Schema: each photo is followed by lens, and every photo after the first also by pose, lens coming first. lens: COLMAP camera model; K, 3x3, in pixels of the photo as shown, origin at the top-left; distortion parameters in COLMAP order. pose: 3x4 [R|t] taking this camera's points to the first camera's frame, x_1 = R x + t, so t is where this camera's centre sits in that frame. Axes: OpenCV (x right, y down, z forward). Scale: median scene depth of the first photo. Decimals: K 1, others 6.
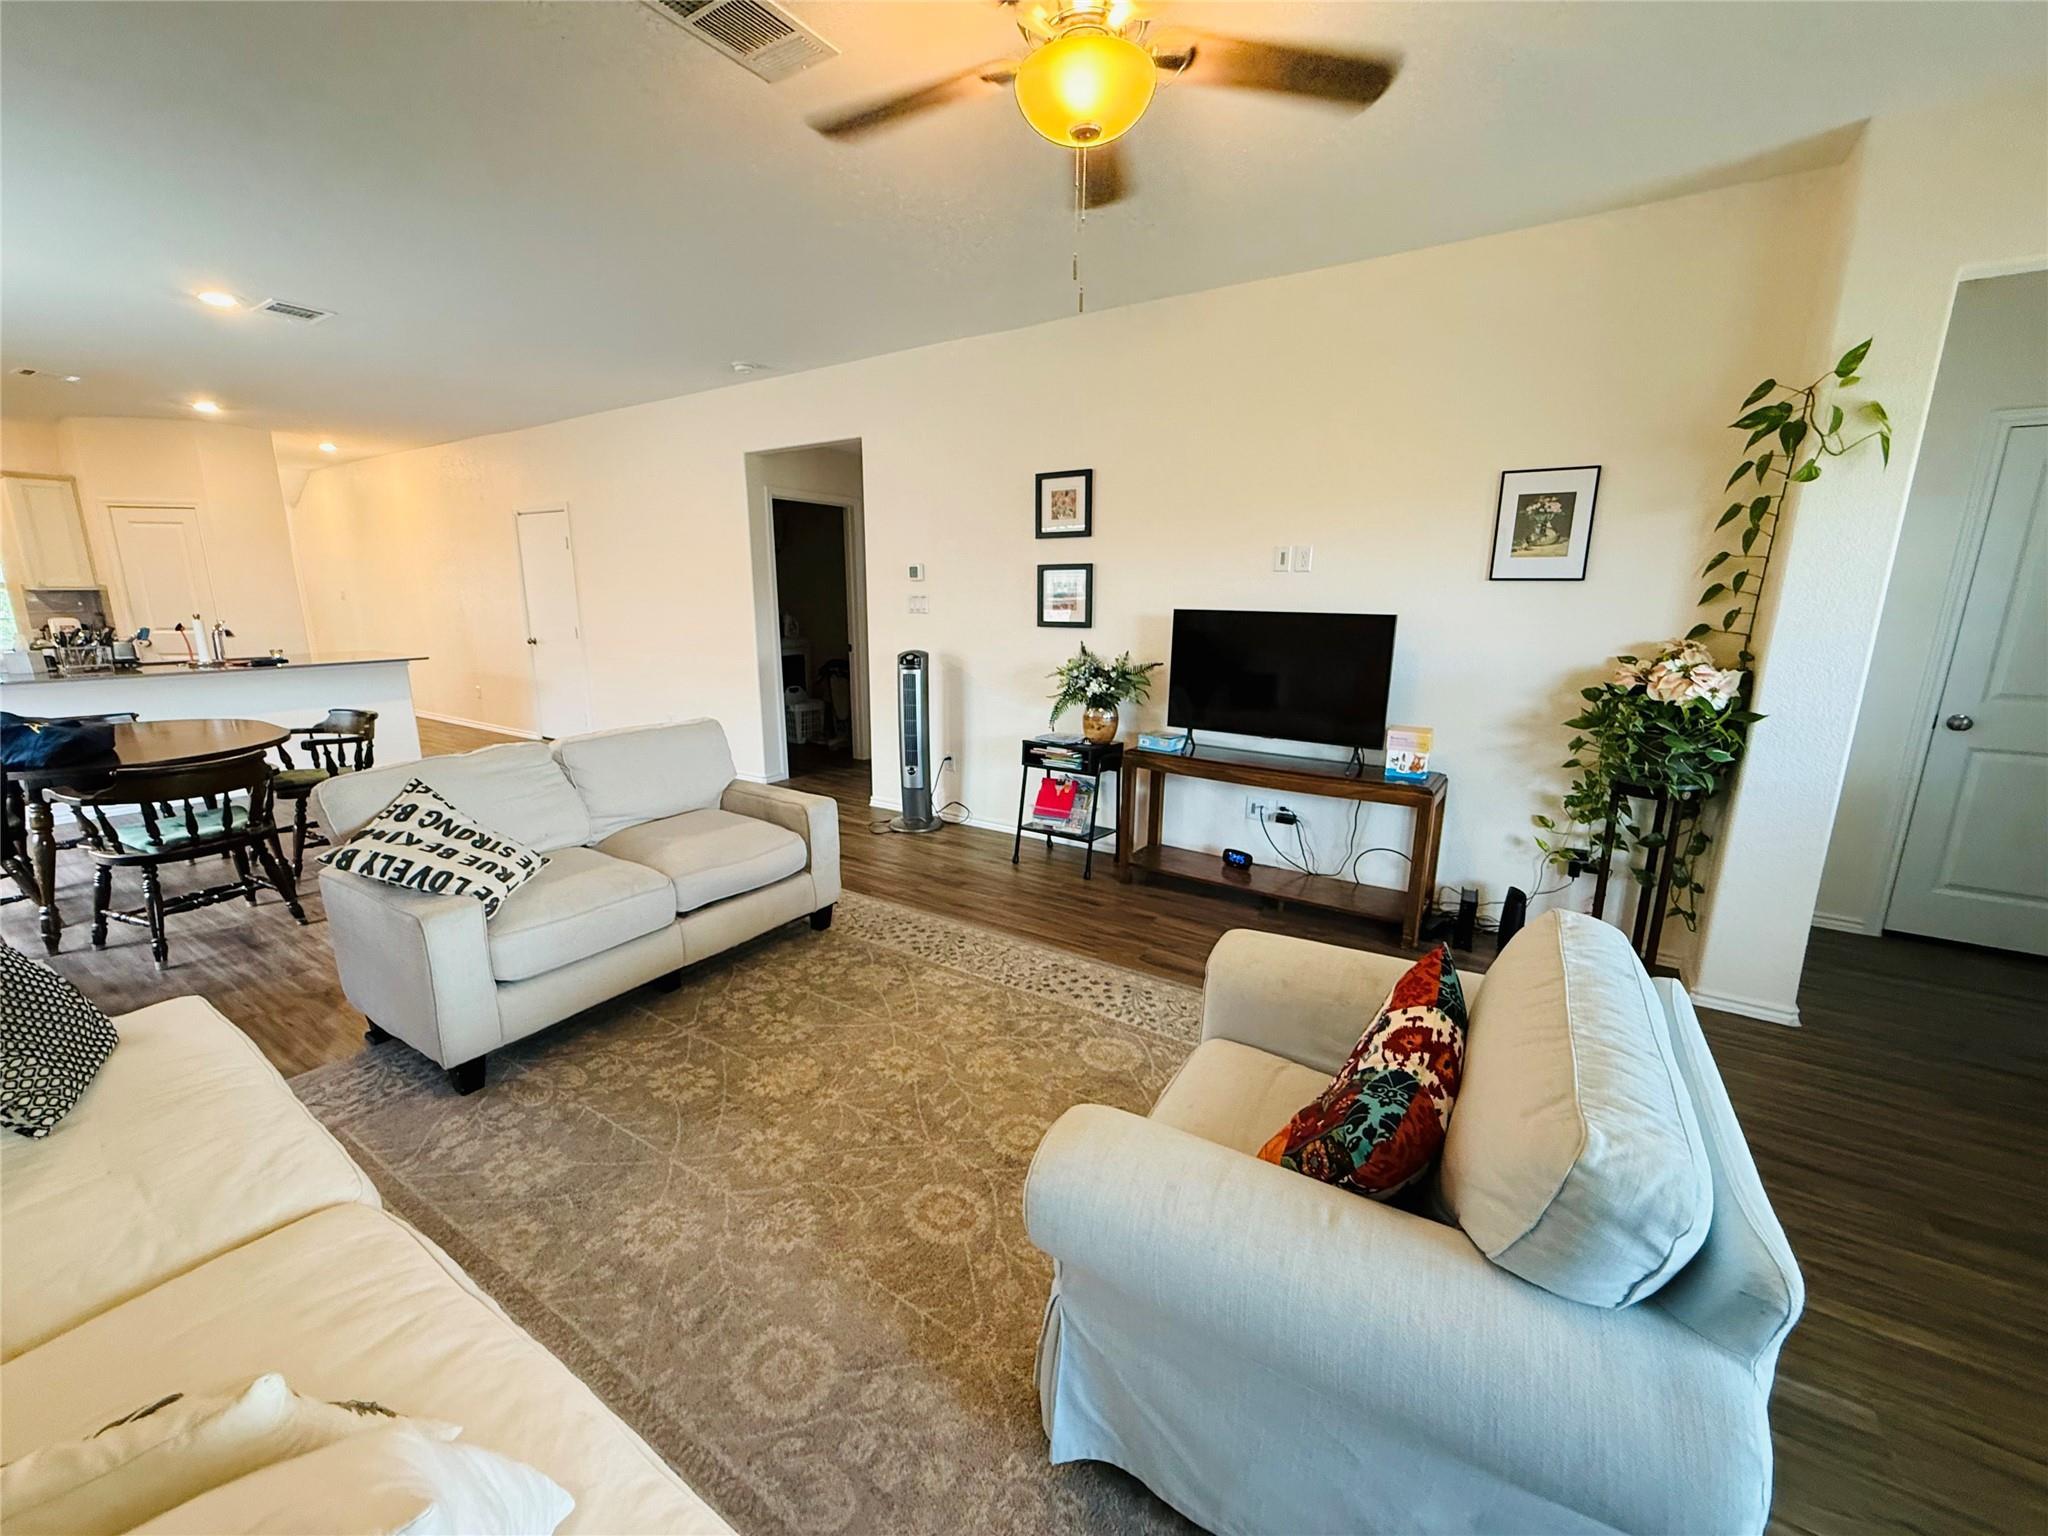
lens RADIAL K [[818.6, 0, 1019.2], [0, 818.6, 768.4], [0, 0, 1]] dist [-0.000857, 0.000290]
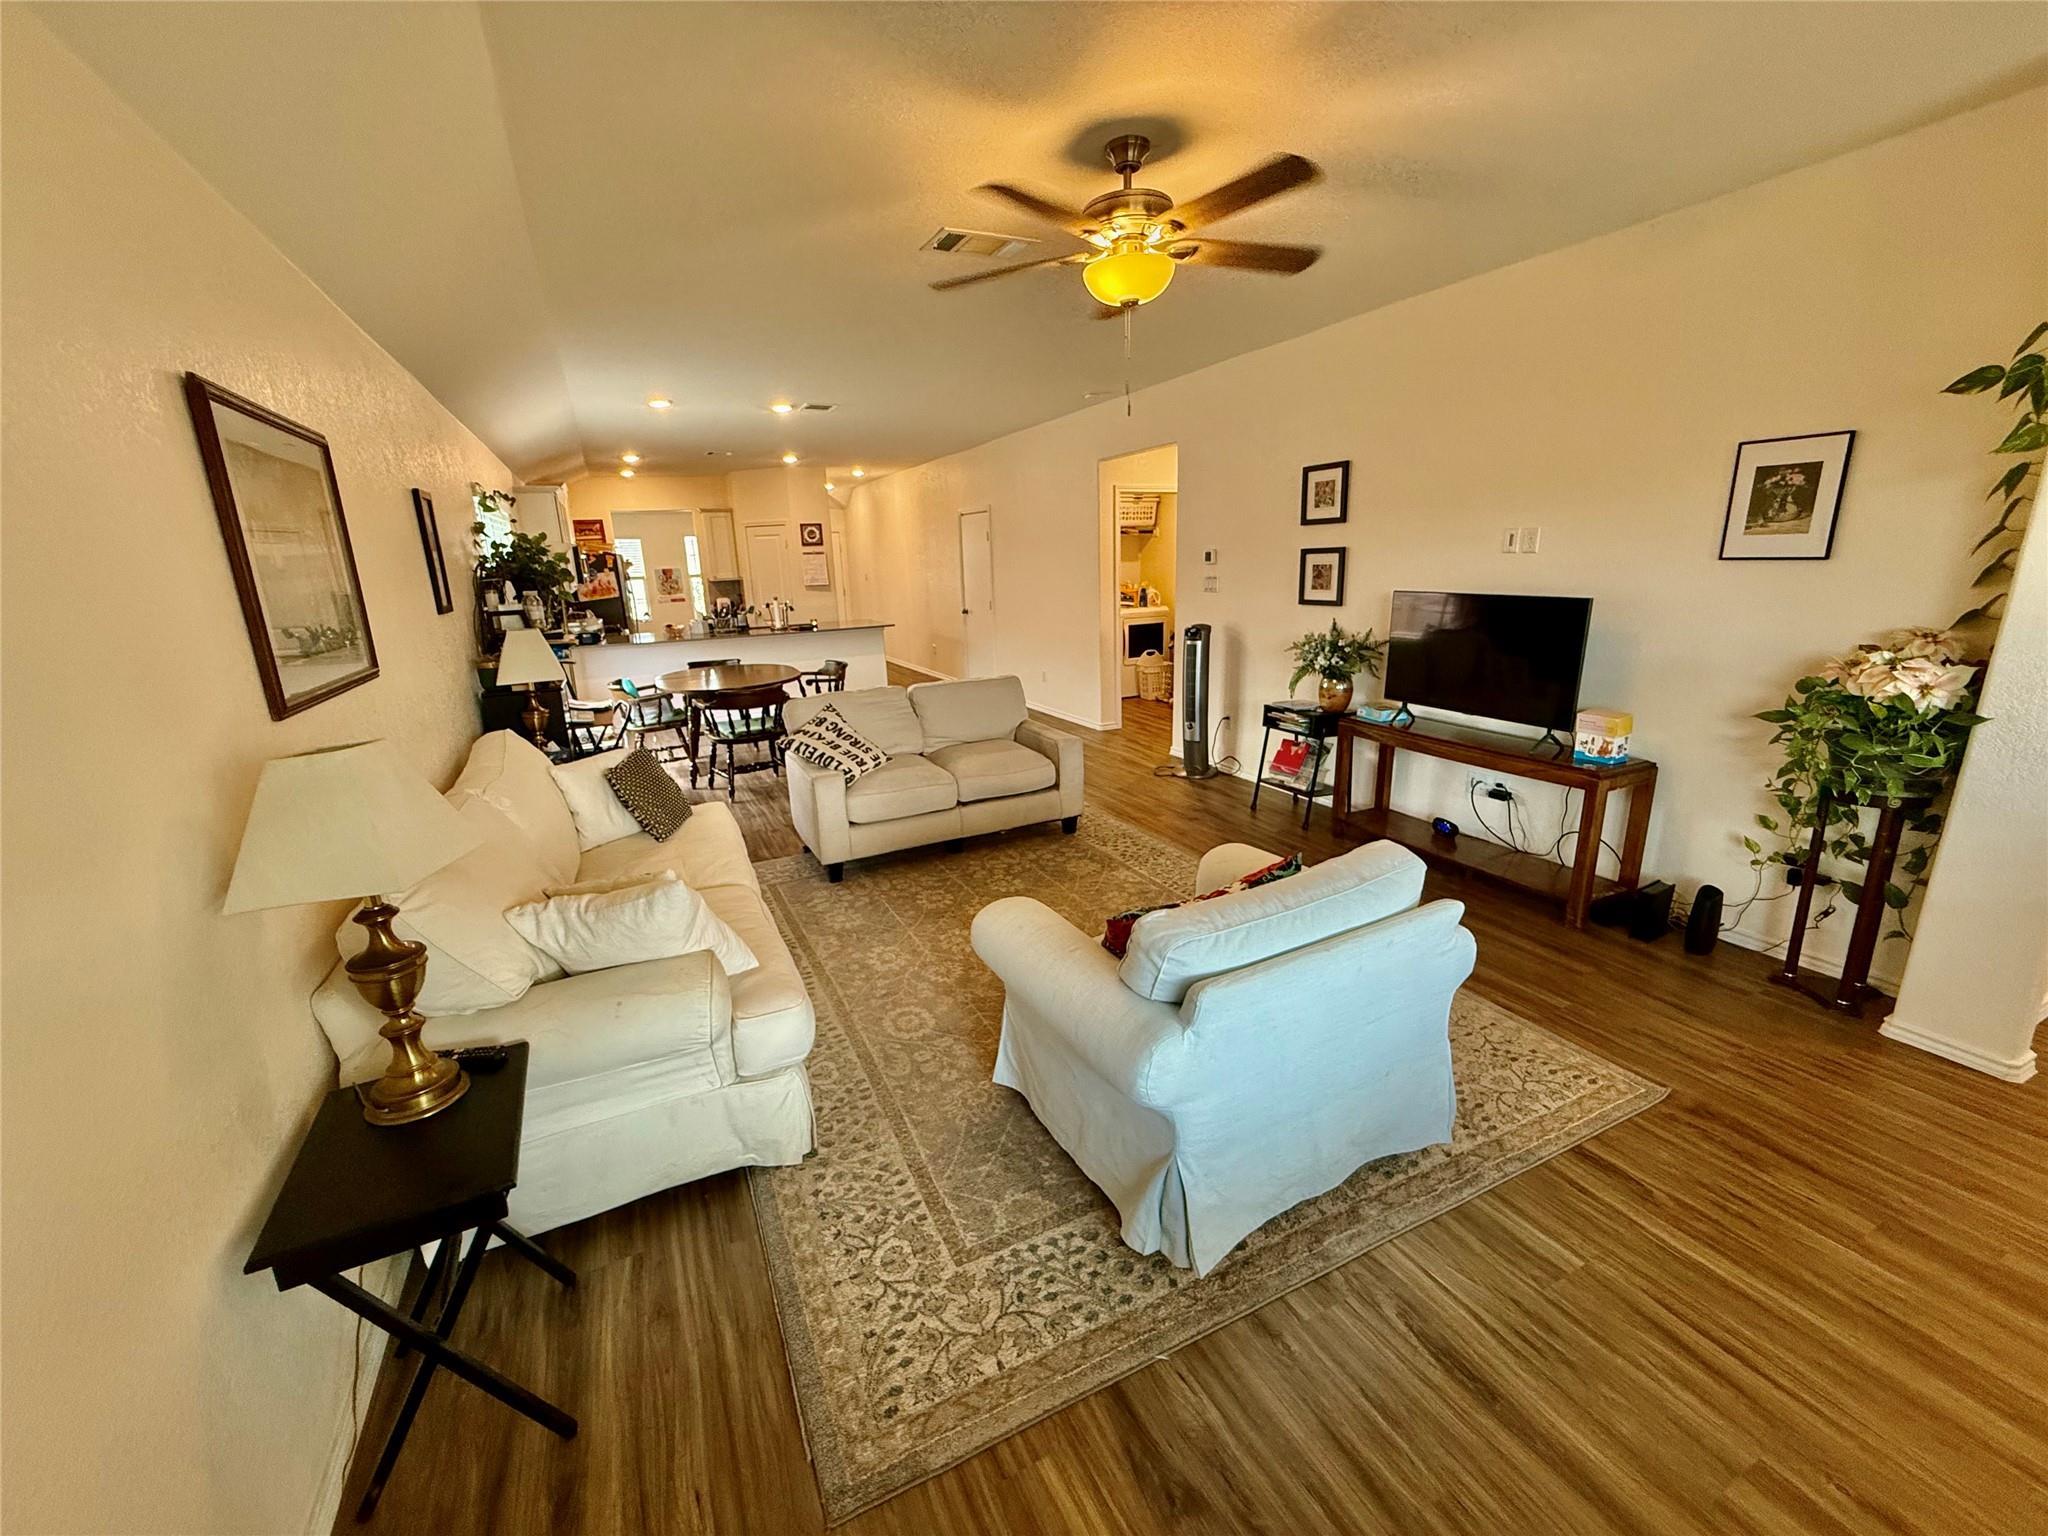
lens RADIAL K [[818.6, 0, 1019.2], [0, 818.6, 768.4], [0, 0, 1]] dist [-0.000857, 0.000290]
pose [[0.859311, 0.095838, -0.502394, 0.362521], [-0.071712, 0.995160, 0.067180, 0.002982], [0.506401, -0.021700, 0.862025, -0.214156]]
